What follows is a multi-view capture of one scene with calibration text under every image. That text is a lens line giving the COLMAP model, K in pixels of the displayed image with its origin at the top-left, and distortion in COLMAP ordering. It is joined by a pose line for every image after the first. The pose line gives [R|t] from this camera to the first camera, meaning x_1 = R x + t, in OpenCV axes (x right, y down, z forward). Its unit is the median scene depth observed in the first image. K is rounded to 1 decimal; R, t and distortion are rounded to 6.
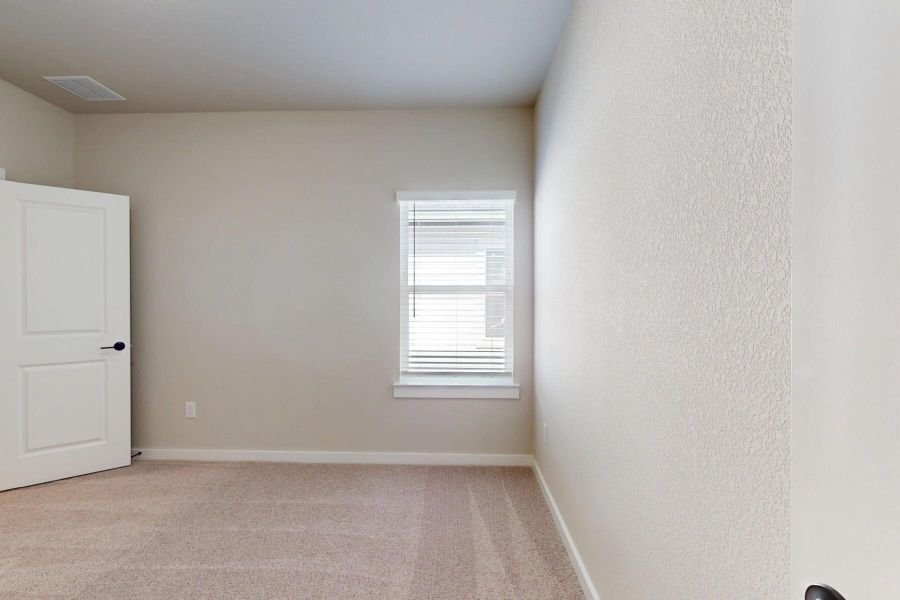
lens RADIAL K [[433.2, 0, 450.0], [0, 433.2, 300.0], [0, 0, 1]] dist [-0.000143, -0.000341]
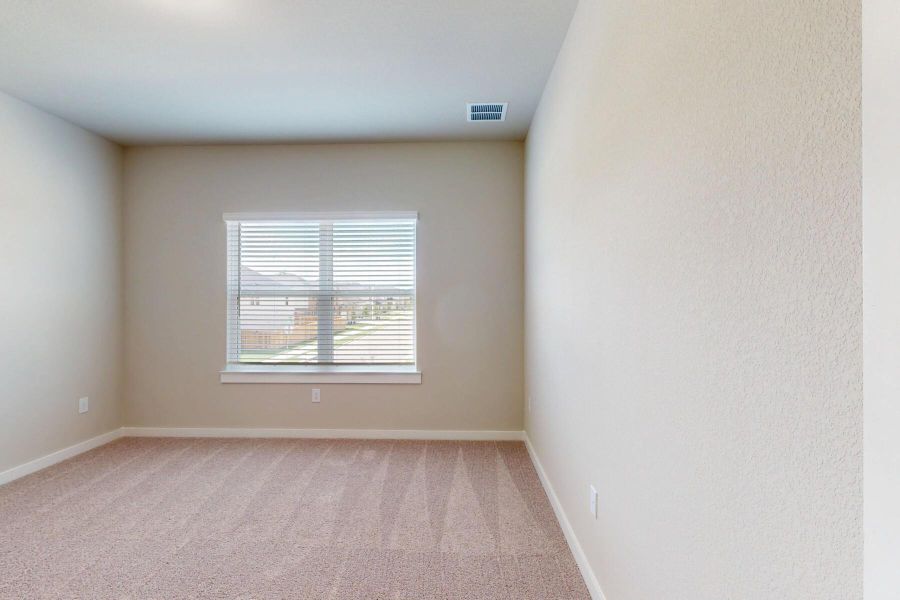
lens RADIAL K [[362.0, 0, 437.8], [0, 362.0, 295.5], [0, 0, 1]] dist [0.000894, 0.000099]
pose [[0.999991, -0.004036, 0.001291, 0.474005], [0.004056, 0.999867, -0.015779, -0.000057], [-0.001227, 0.015784, 0.999875, -0.015014]]
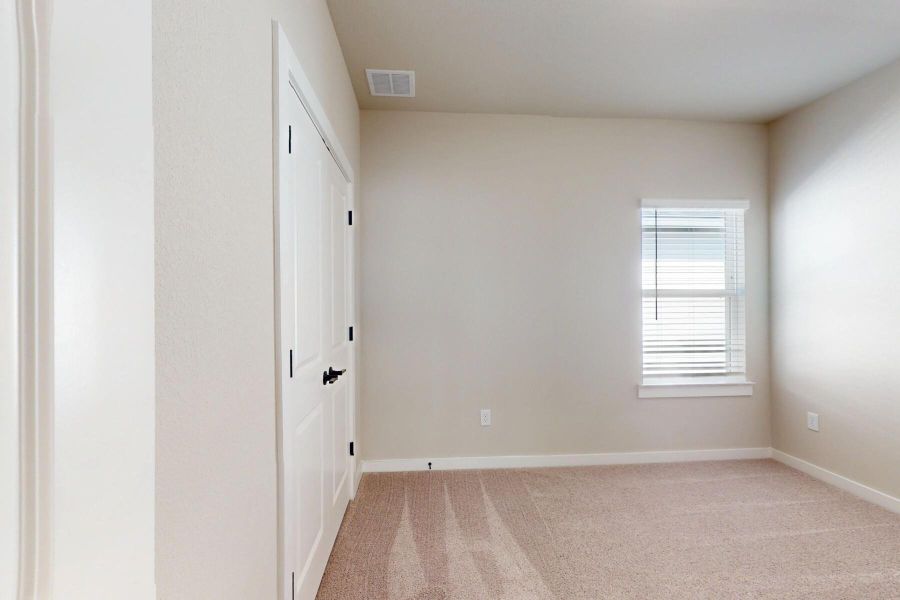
lens RADIAL K [[433.2, 0, 450.0], [0, 433.2, 300.0], [0, 0, 1]] dist [-0.000143, -0.000341]
pose [[0.992361, -0.006792, 0.123181, -0.698137], [0.008462, 0.999879, -0.013037, 0.001400], [-0.123077, 0.013980, 0.992299, 0.035283]]
